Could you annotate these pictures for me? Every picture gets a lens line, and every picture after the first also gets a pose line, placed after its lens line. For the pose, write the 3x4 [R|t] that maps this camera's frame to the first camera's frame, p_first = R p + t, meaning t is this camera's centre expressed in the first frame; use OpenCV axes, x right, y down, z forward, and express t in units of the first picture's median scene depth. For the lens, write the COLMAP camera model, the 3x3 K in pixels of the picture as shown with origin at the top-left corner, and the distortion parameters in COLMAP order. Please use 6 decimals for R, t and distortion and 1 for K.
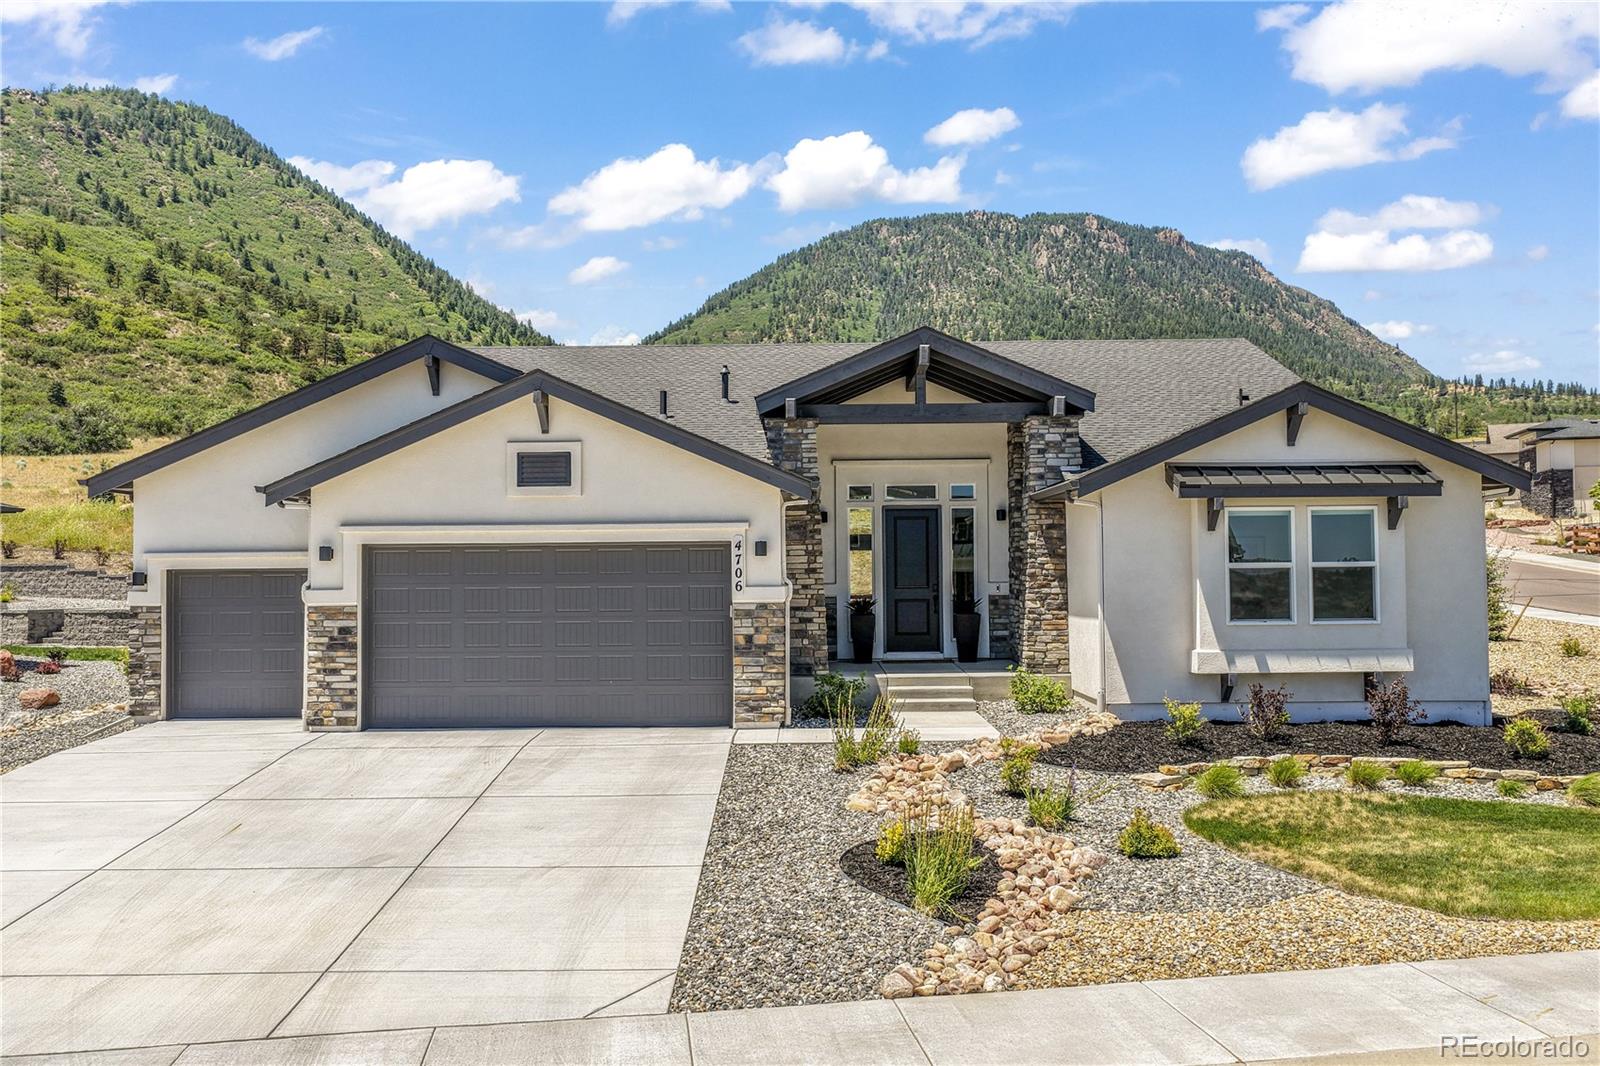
lens RADIAL K [[1343.2, 0, 800.0], [0, 1343.2, 533.0], [0, 0, 1]] dist [-0.022361, 0.056971]
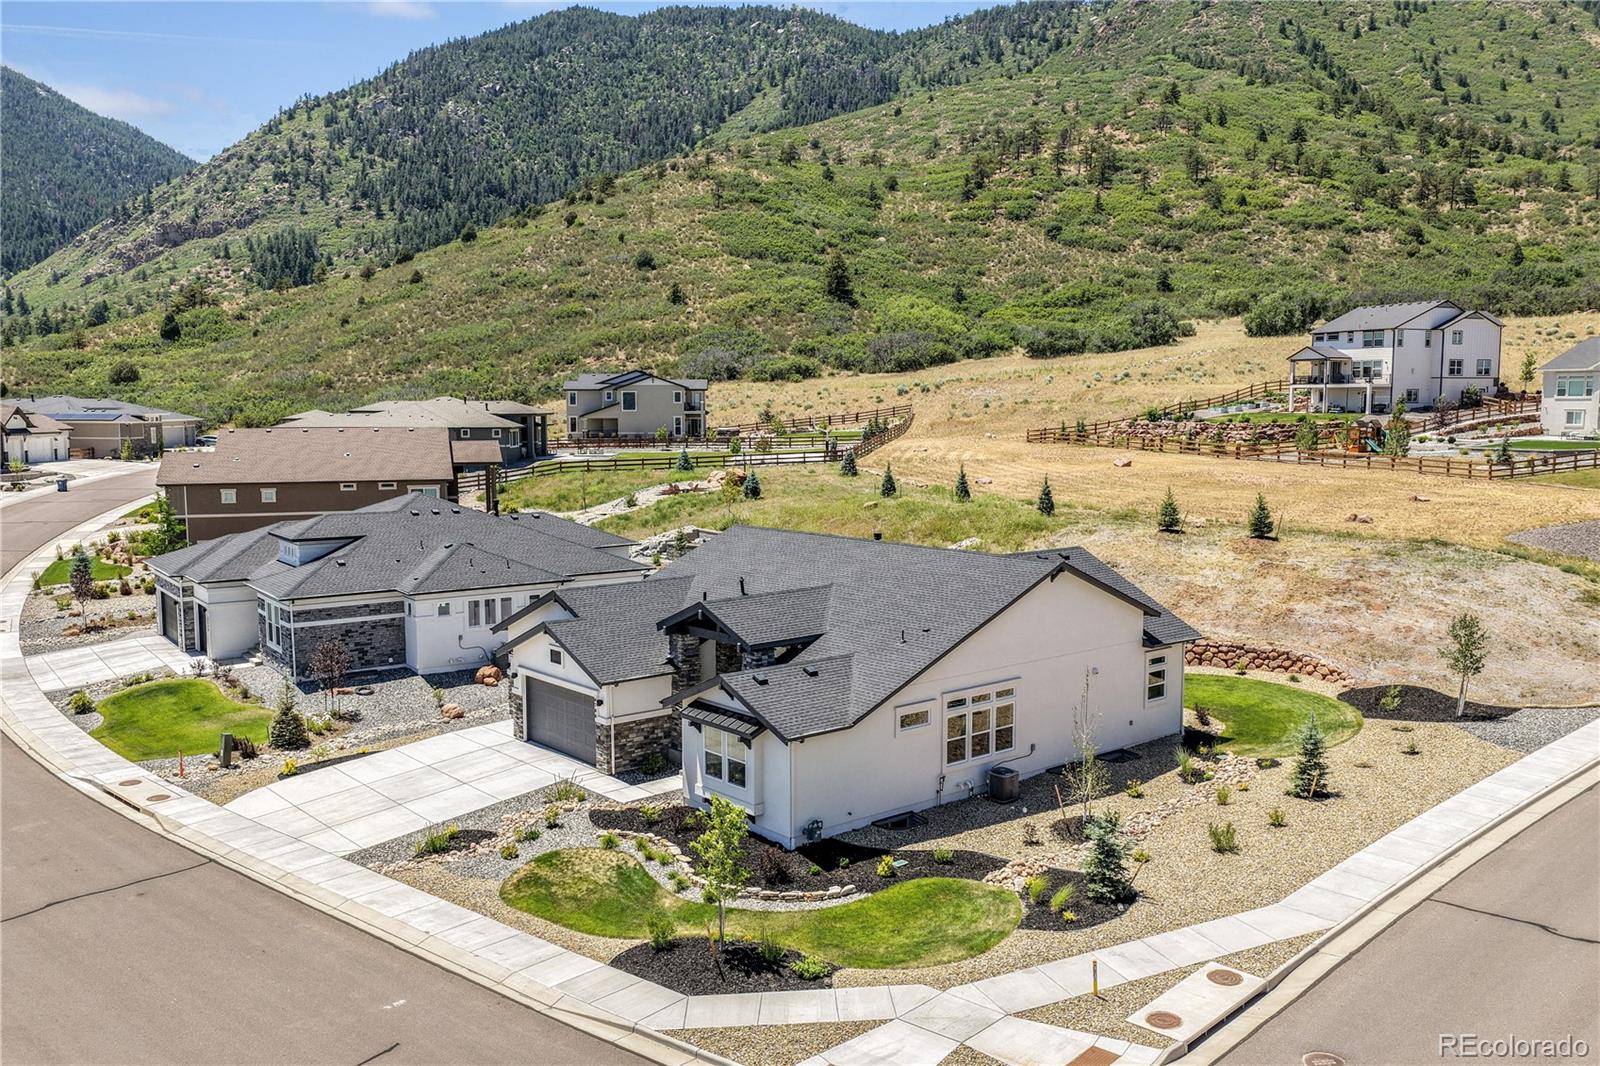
lens RADIAL K [[1343.2, 0, 800.0], [0, 1343.2, 533.0], [0, 0, 1]] dist [-0.022361, 0.056971]
pose [[0.647666, 0.082940, -0.757396, 0.097380], [0.024428, 0.991286, 0.129442, -0.028841], [0.761532, -0.102337, 0.639997, -0.012703]]
